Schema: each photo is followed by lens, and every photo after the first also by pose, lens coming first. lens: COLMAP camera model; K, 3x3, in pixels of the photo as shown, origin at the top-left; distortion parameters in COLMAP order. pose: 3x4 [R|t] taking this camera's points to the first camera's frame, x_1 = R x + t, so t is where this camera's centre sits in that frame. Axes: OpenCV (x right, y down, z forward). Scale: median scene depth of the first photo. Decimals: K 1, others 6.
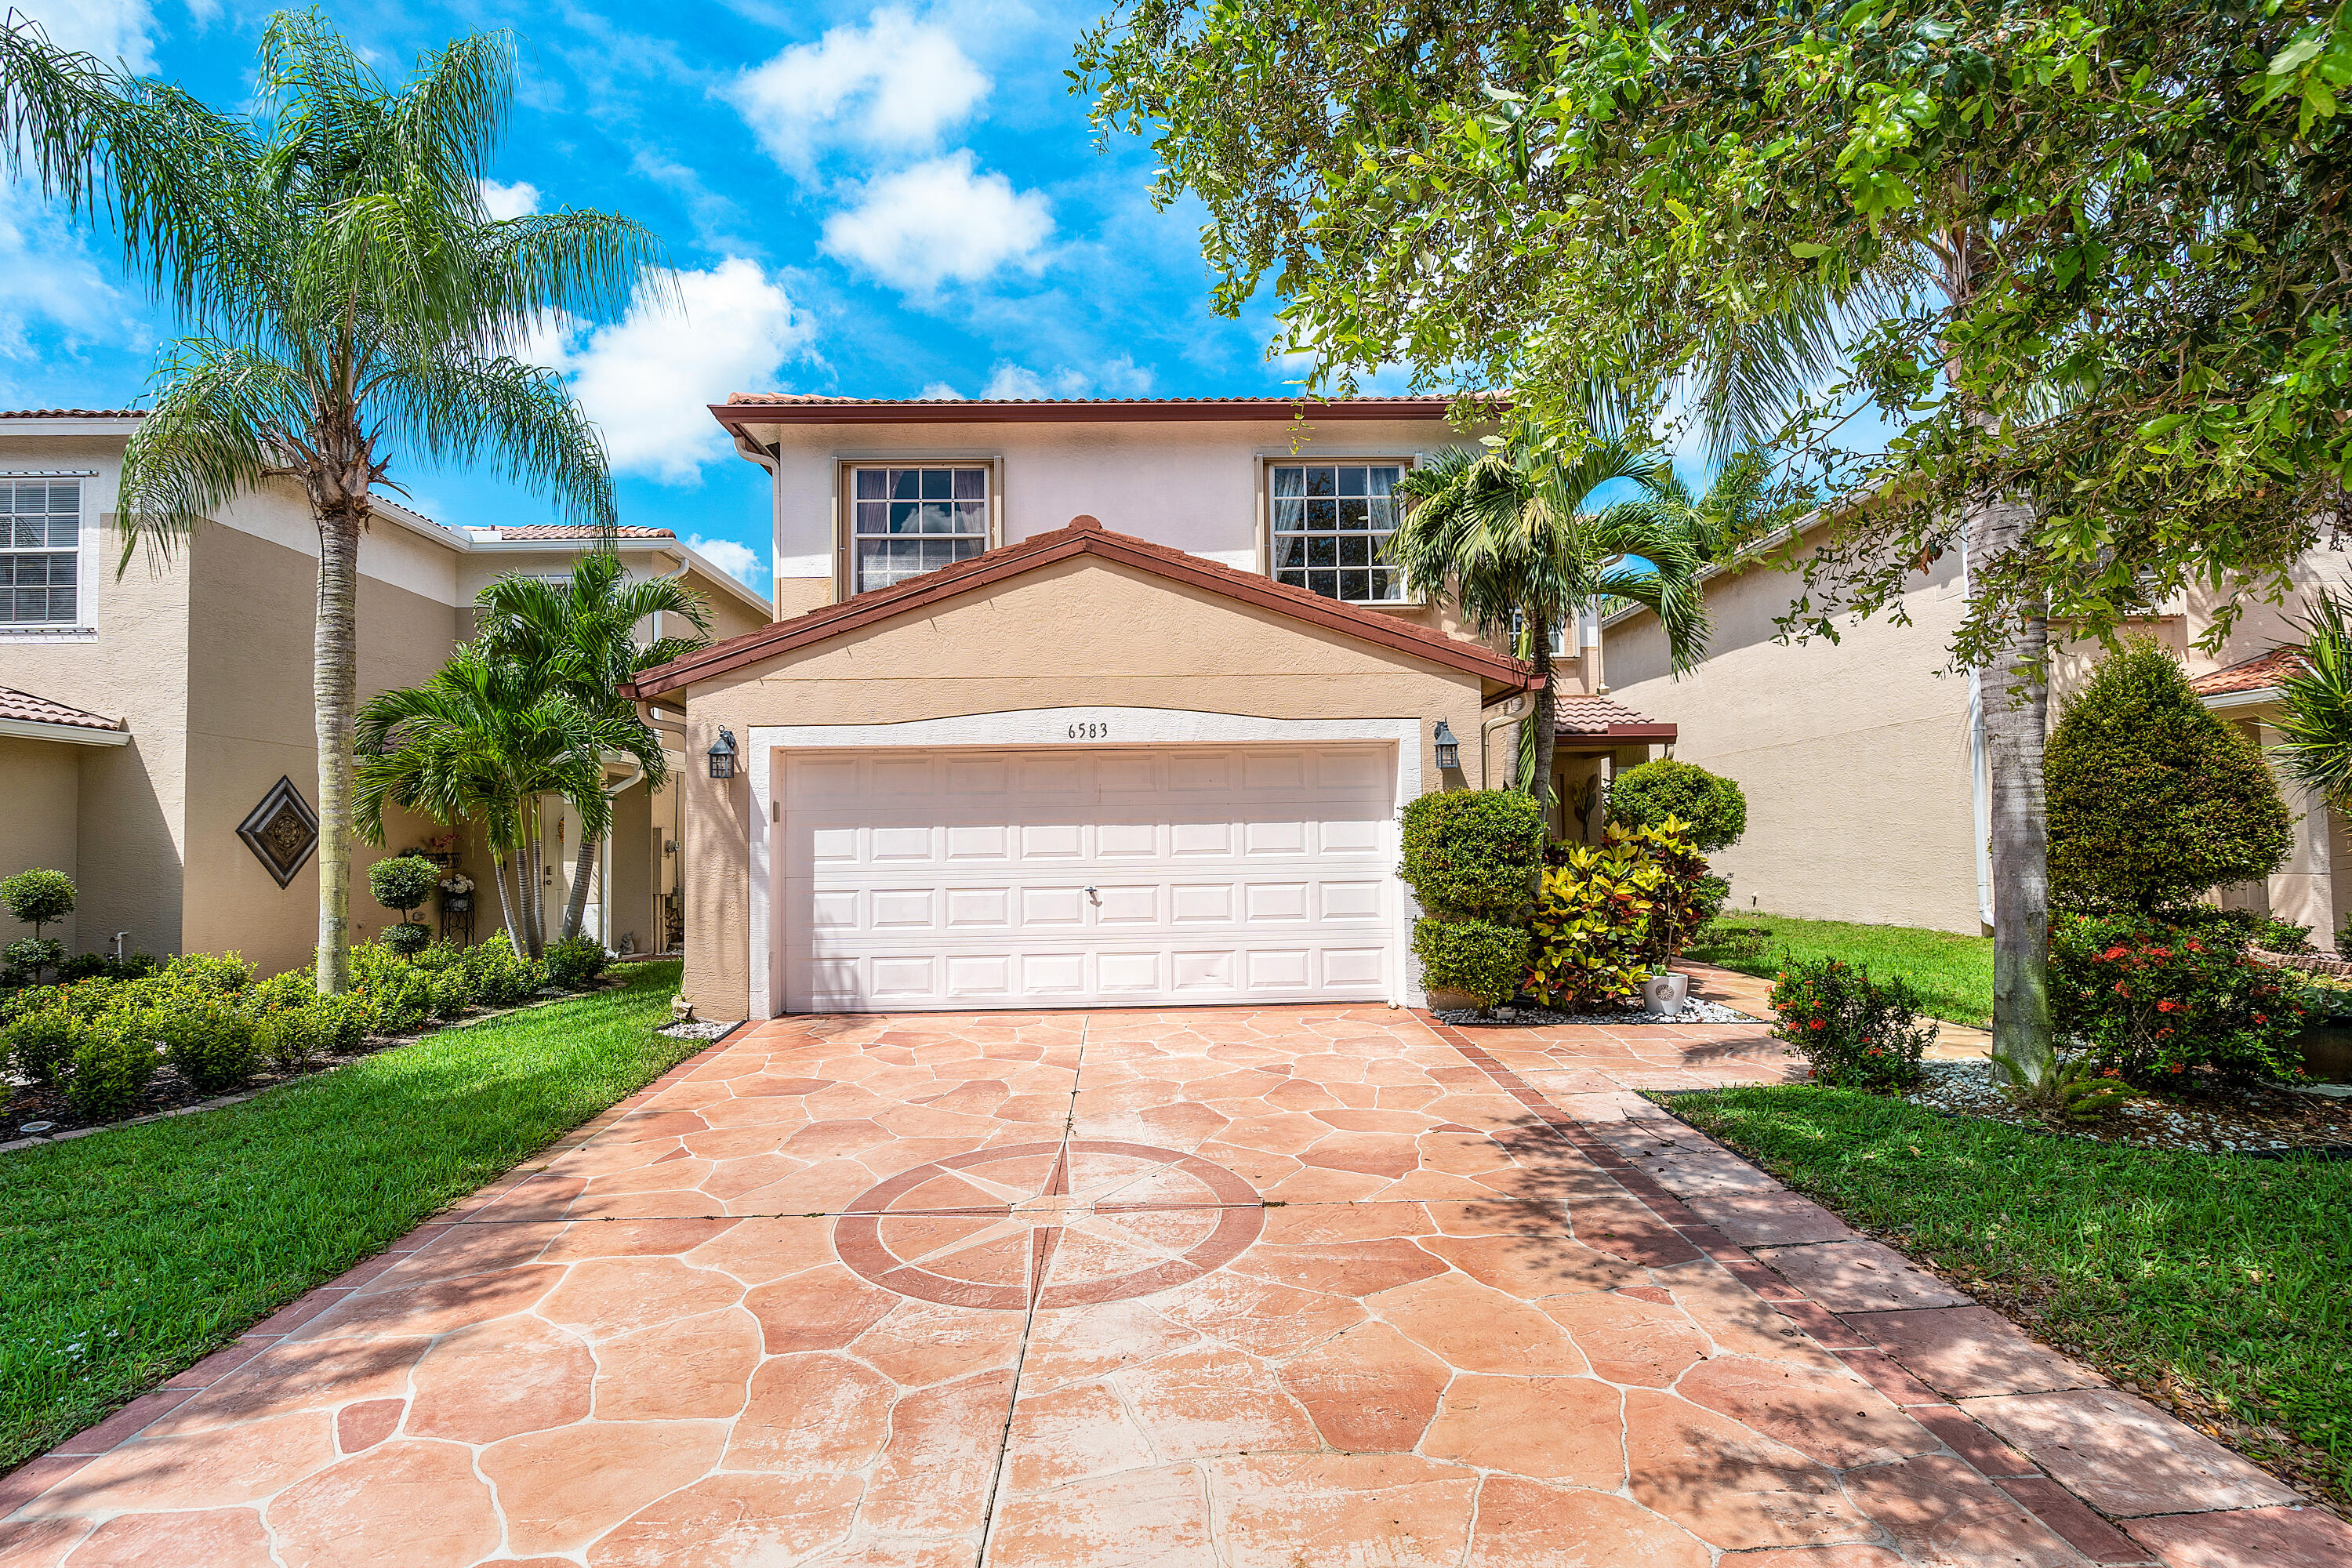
lens RADIAL K [[1079.6, 0, 1176.0], [0, 1079.6, 784.0], [0, 0, 1]] dist [0.008795, -0.000191]
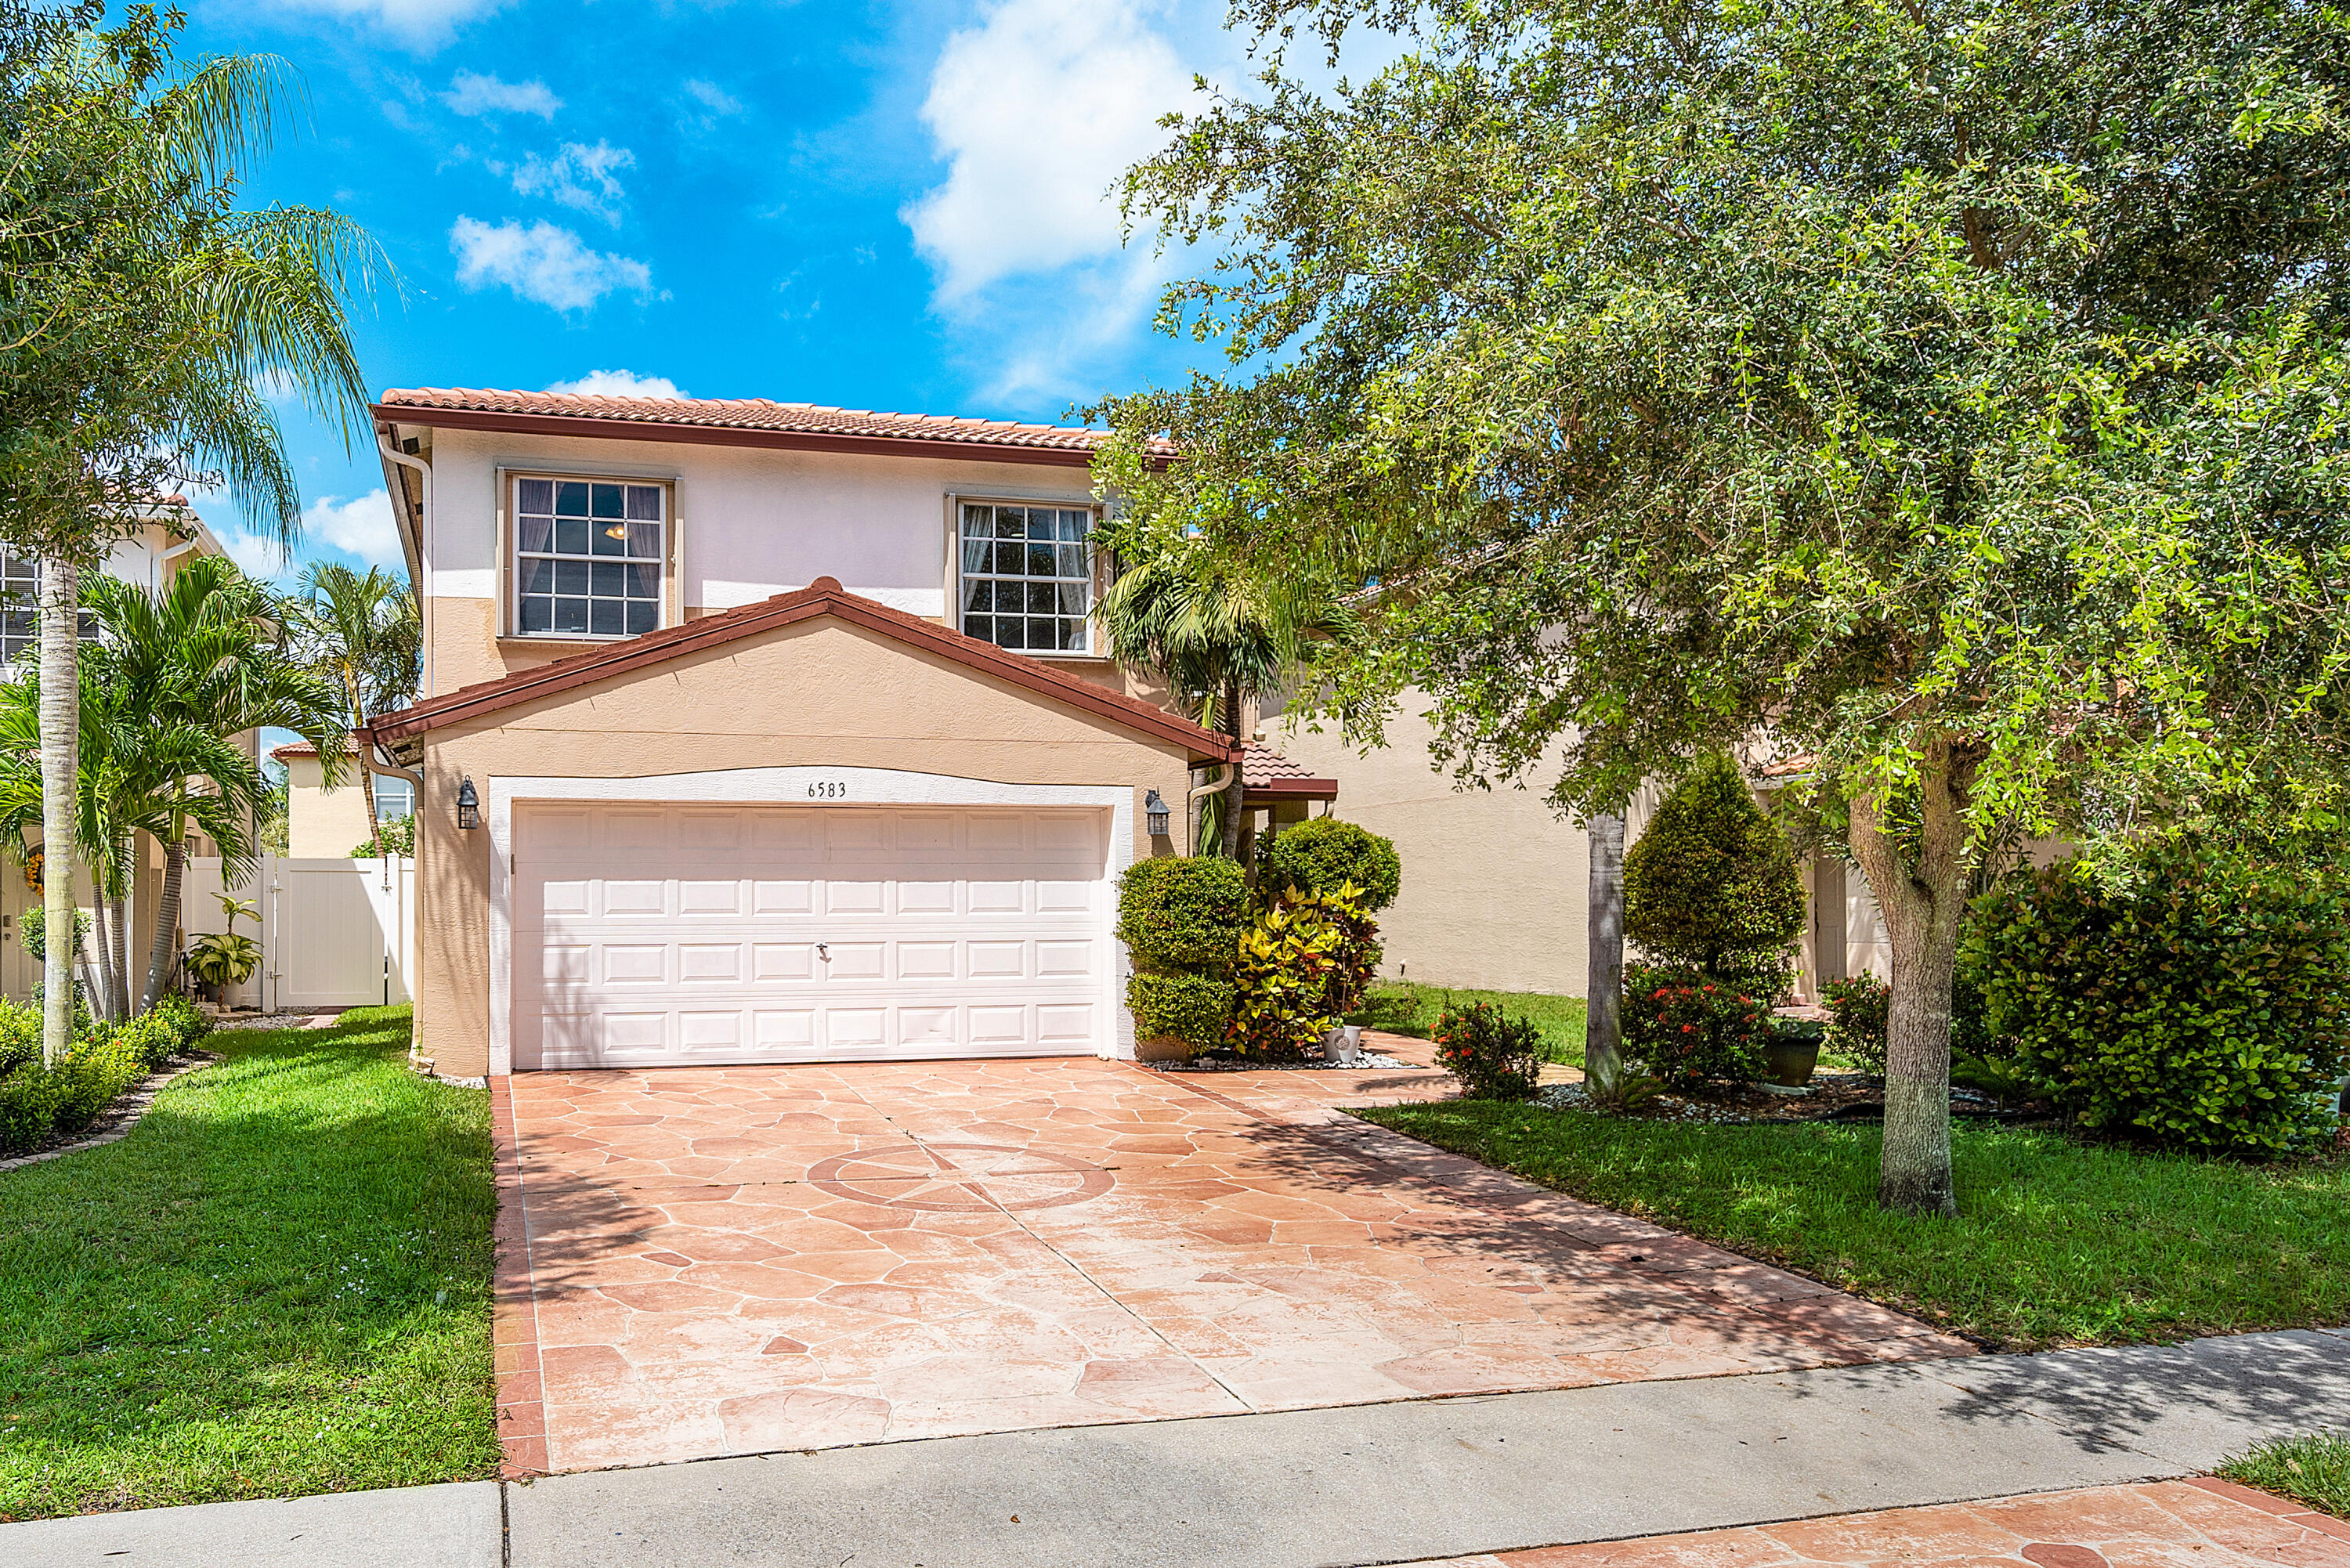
lens RADIAL K [[1295.8, 0, 1070.5], [0, 1295.8, 801.4], [0, 0, 1]] dist [0.014362, 0.000271]
pose [[0.971555, 0.033449, 0.234439, -0.142145], [-0.028868, 0.999320, -0.022944, -0.016615], [-0.235047, 0.015523, 0.971860, -0.238347]]
